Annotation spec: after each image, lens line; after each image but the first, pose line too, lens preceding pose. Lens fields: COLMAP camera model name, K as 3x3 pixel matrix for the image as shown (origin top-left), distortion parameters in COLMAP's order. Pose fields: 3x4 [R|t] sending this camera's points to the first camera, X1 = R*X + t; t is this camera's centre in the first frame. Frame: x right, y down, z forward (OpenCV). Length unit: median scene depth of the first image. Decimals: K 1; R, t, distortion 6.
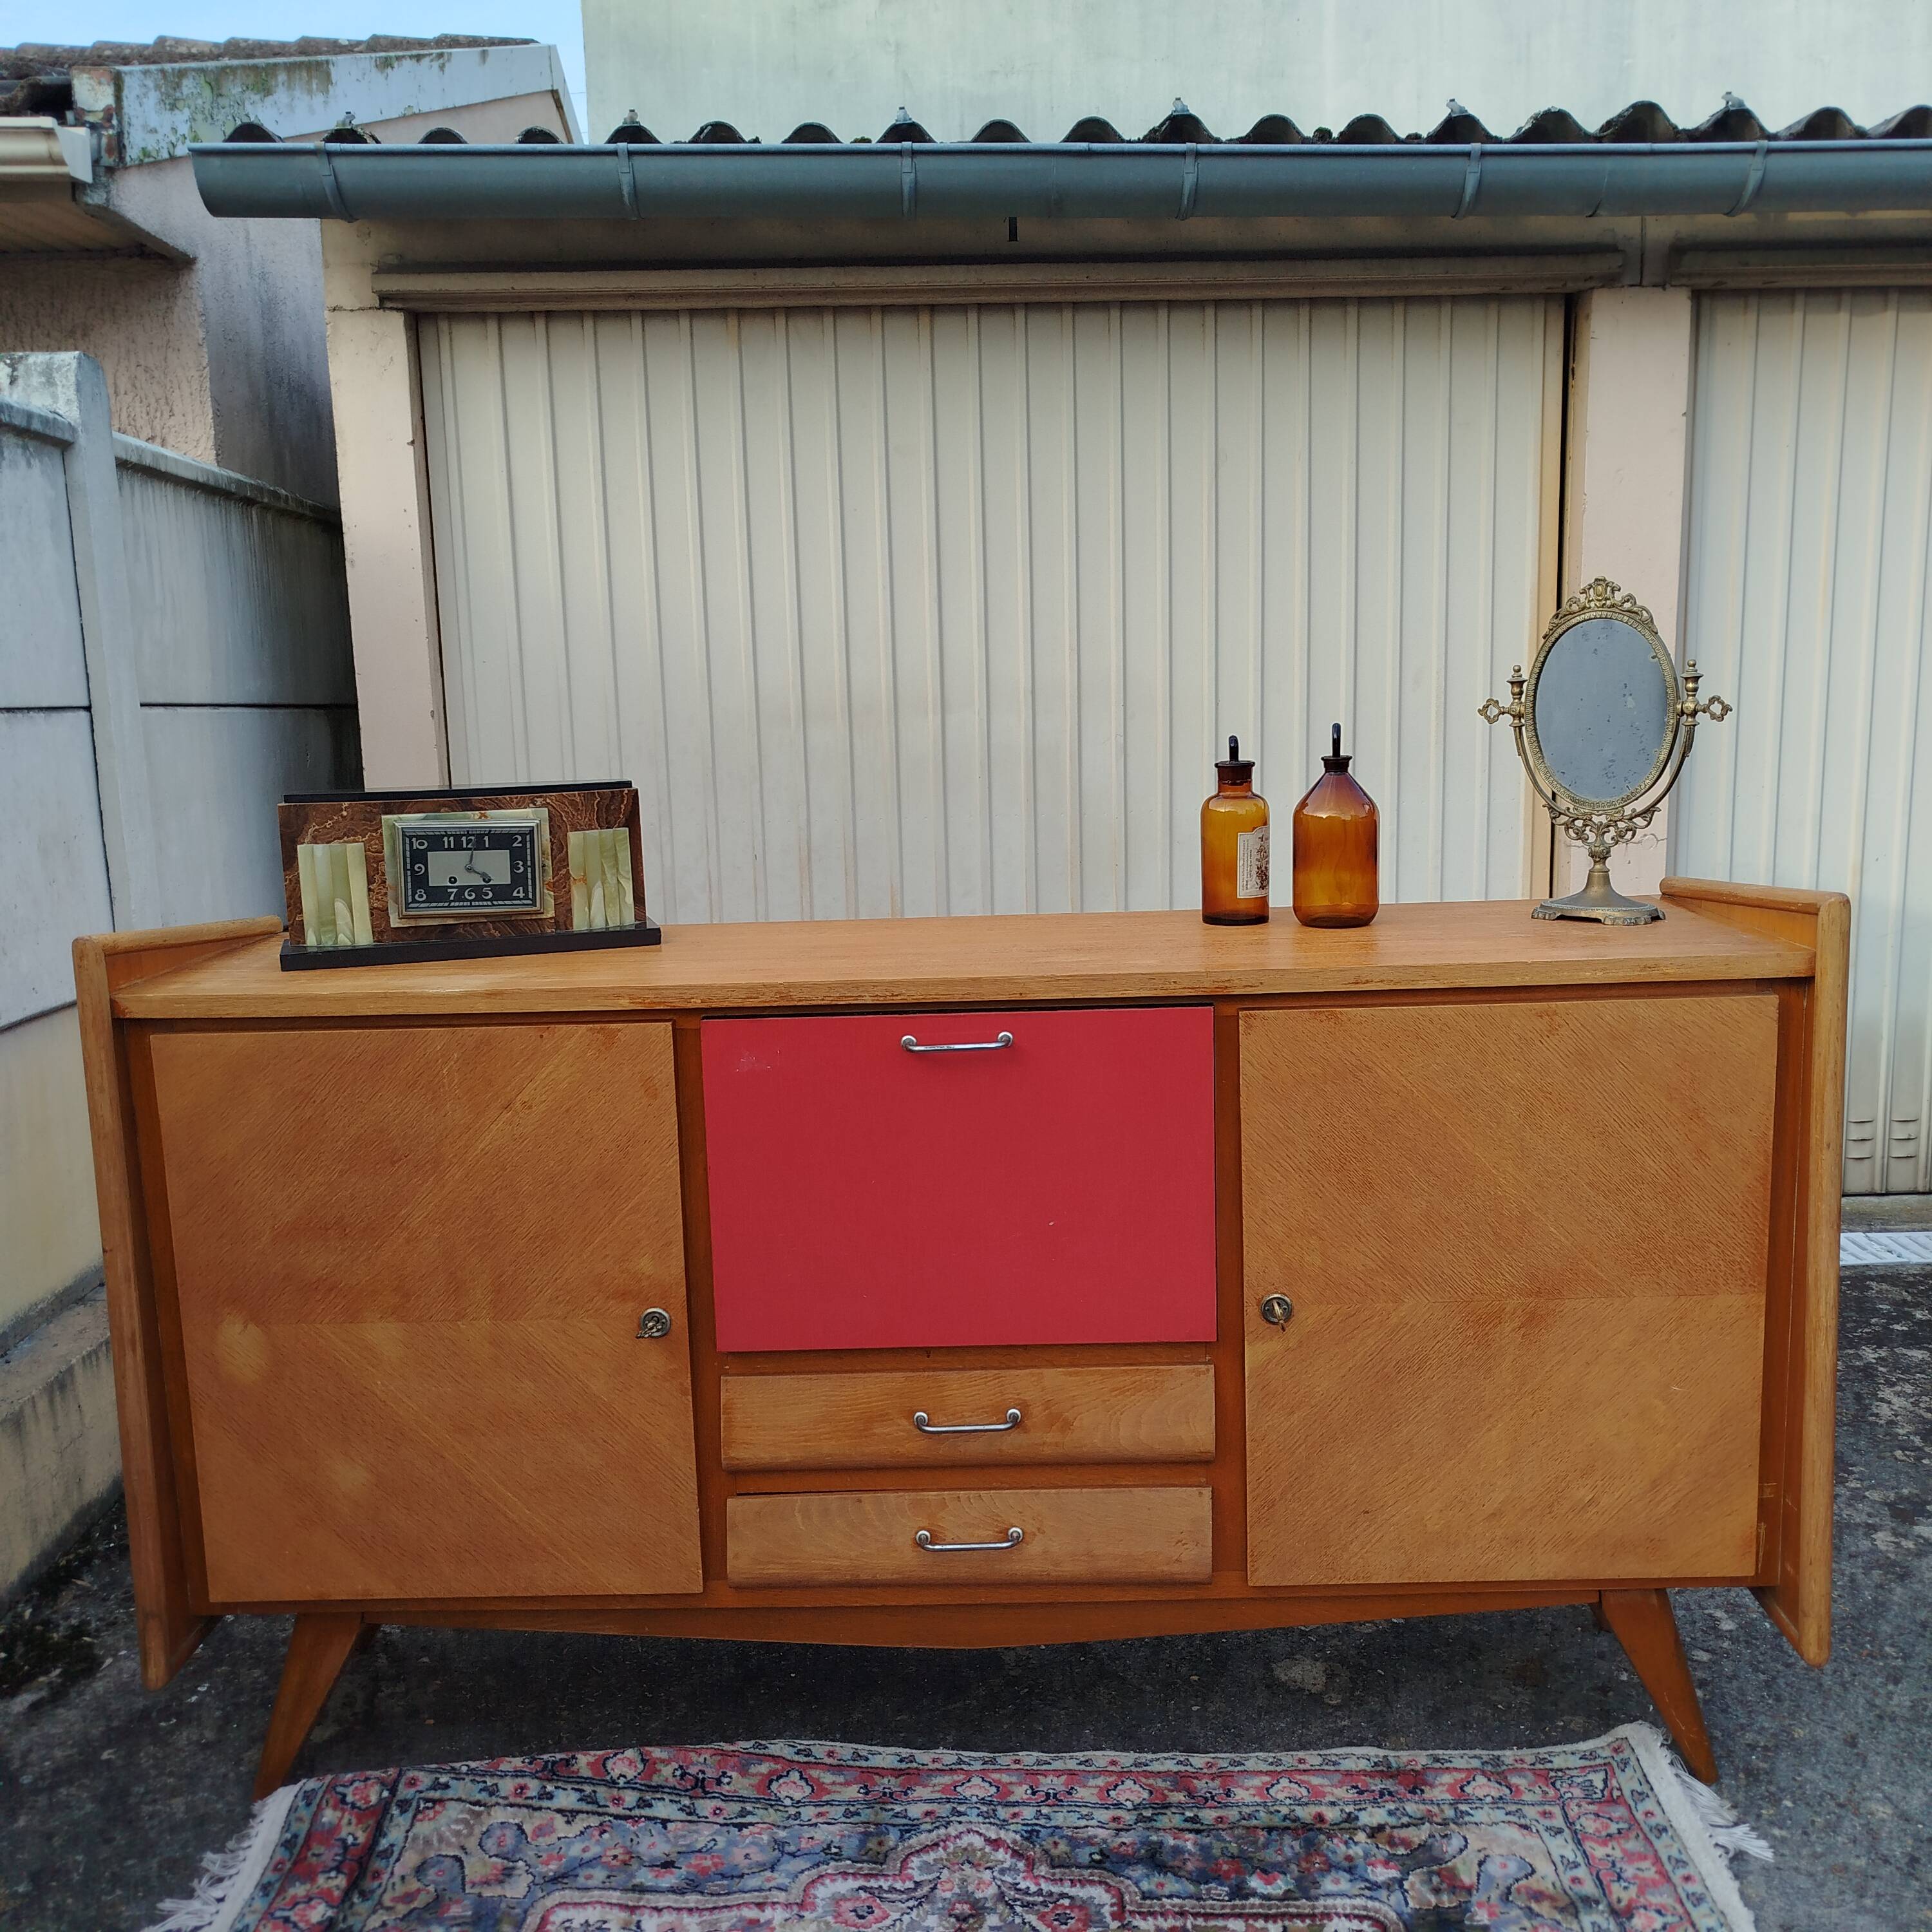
lens RADIAL K [[1808.2, 0, 978.0], [0, 1808.2, 976.9], [0, 0, 1]] dist [-0.000245, 0.024169]
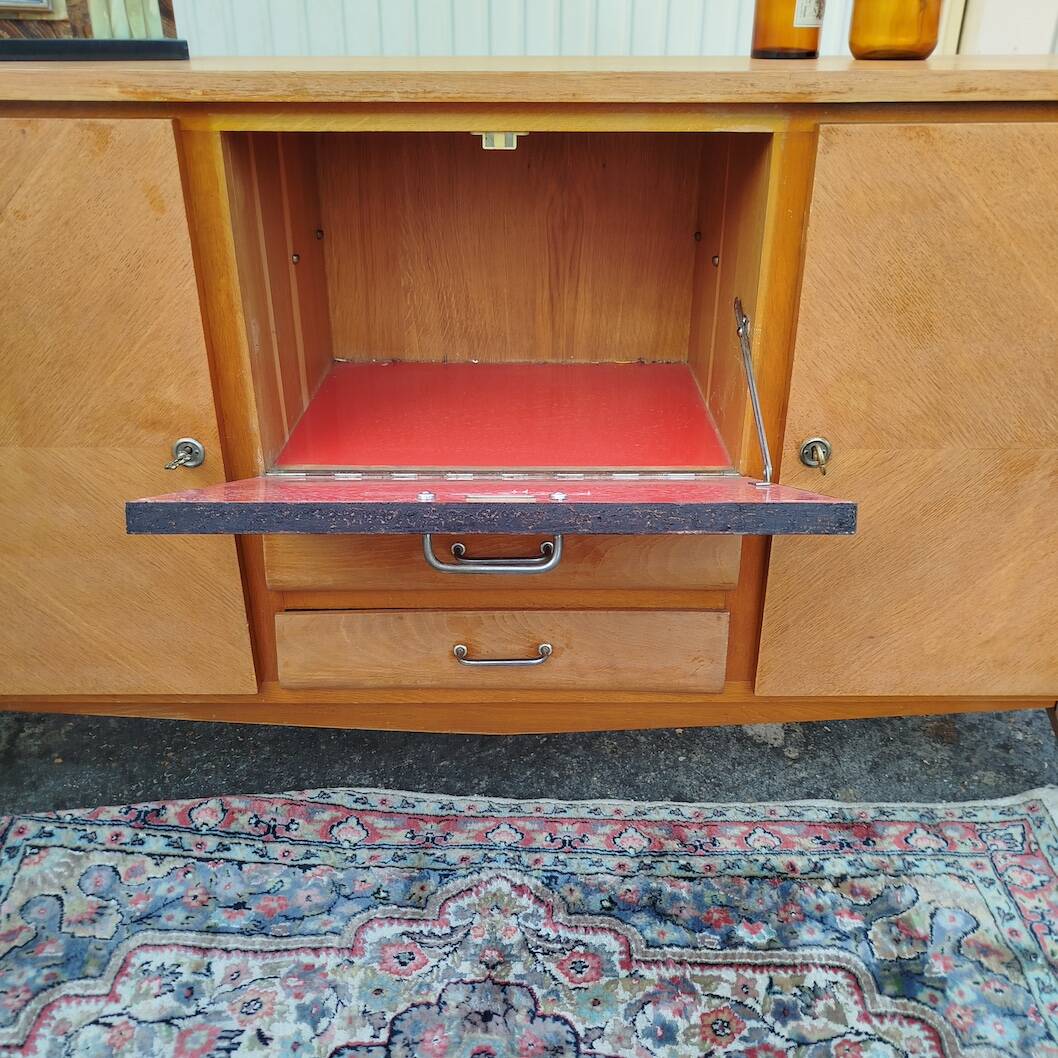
lens RADIAL K [[990.5, 0, 535.7], [0, 990.5, 530.9], [0, 0, 1]] dist [-0.037159, 0.071869]
pose [[0.999264, 0.017579, 0.034098, -0.006282], [-0.026773, 0.956145, 0.291666, 0.067193], [-0.027475, -0.292365, 0.955912, 0.449826]]
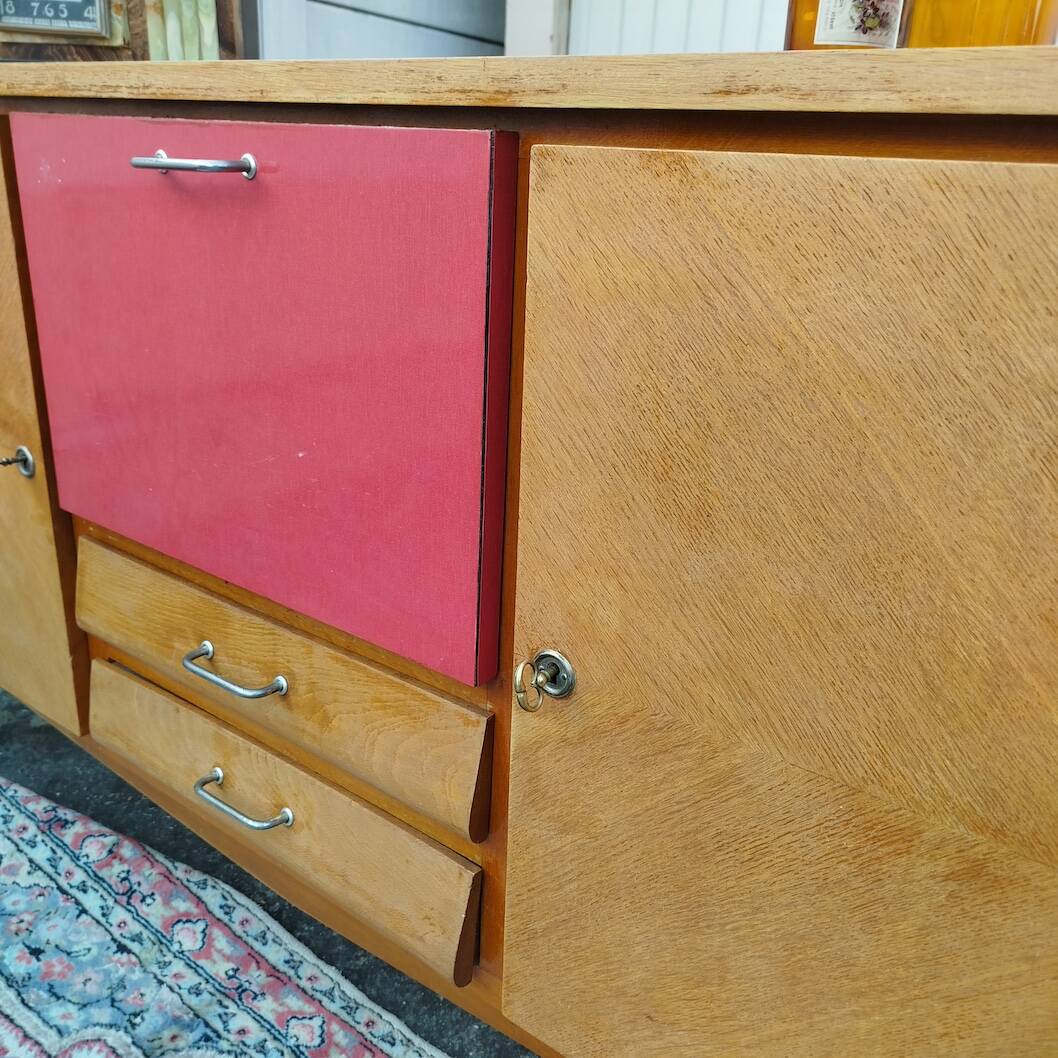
lens RADIAL K [[995.0, 0, 541.4], [0, 995.0, 531.6], [0, 0, 1]] dist [-0.008825, 0.016708]
pose [[0.813227, 0.271191, -0.514896, 0.308755], [-0.169804, 0.956857, 0.235779, 0.055289], [0.556622, -0.104310, 0.824191, 0.690862]]
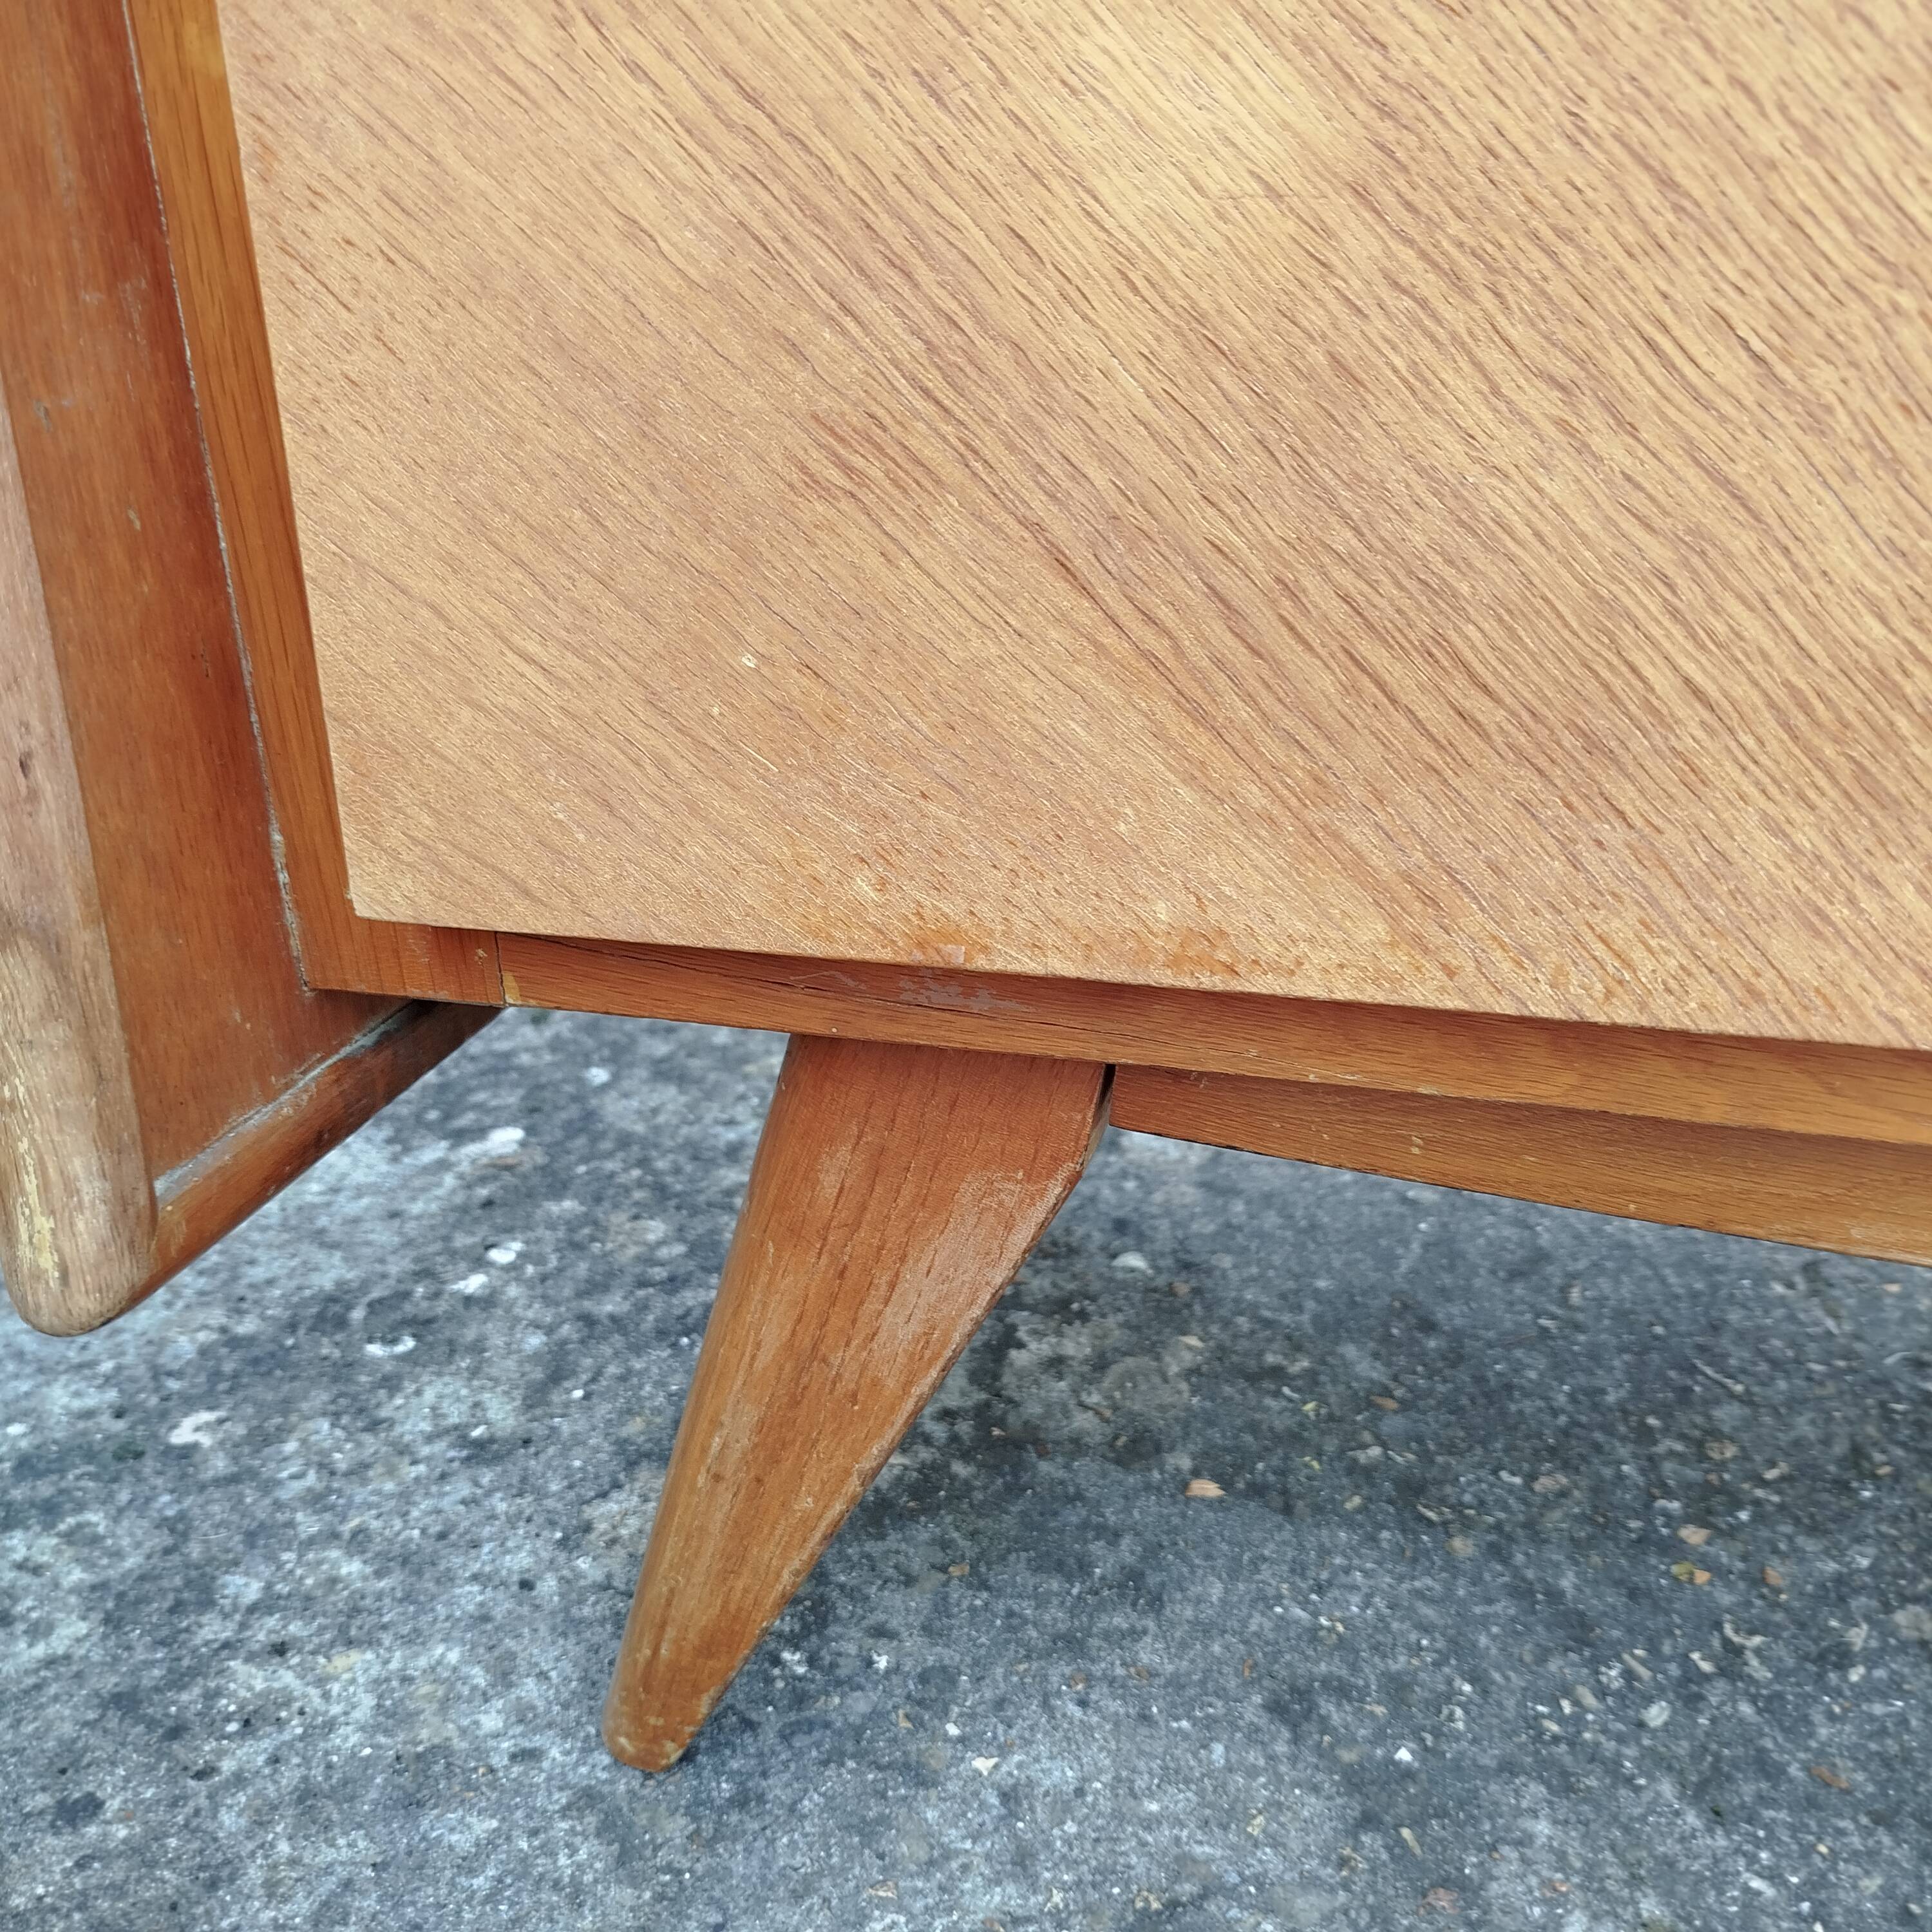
lens RADIAL K [[1816.9, 0, 988.7], [0, 1816.9, 970.8], [0, 0, 1]] dist [-0.008825, 0.016708]
pose [[0.971031, 0.102937, -0.215645, -0.318386], [-0.052237, 0.972072, 0.228794, 0.302611], [0.233174, -0.210901, 0.949289, 0.831358]]
